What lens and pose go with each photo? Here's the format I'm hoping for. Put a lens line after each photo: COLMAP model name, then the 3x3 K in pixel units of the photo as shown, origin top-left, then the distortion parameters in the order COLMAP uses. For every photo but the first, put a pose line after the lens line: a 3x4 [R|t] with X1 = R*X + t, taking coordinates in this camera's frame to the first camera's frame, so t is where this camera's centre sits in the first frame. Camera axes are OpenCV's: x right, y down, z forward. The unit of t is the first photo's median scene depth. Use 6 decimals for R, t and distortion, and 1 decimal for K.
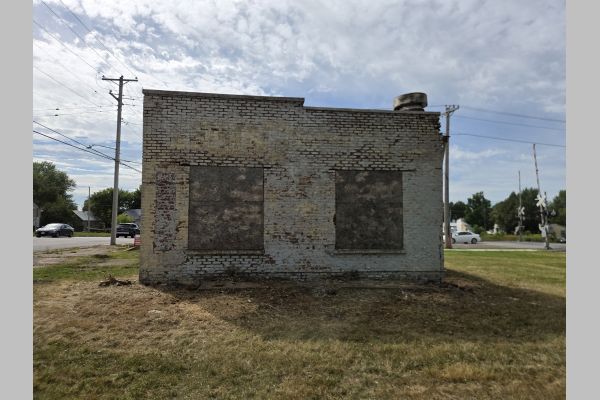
lens RADIAL K [[358.2, 0, 281.2], [0, 358.2, 207.7], [0, 0, 1]] dist [0.041824, -0.019209]
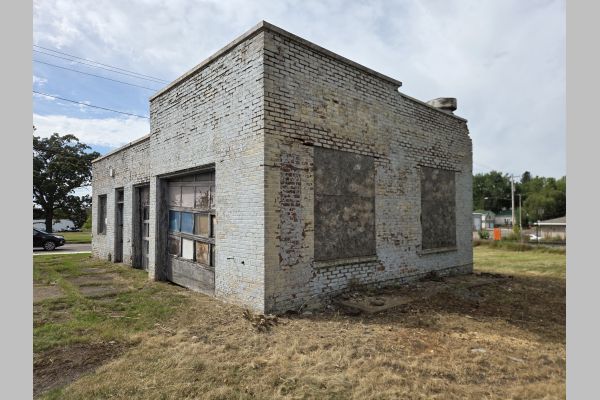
lens RADIAL K [[358.2, 0, 270.5], [0, 358.2, 211.6], [0, 0, 1]] dist [0.041824, -0.019209]
pose [[0.837198, 0.002947, 0.546893, -0.716714], [-0.021321, 0.999401, 0.027253, -0.002492], [-0.546485, -0.034476, 0.836759, 0.428750]]
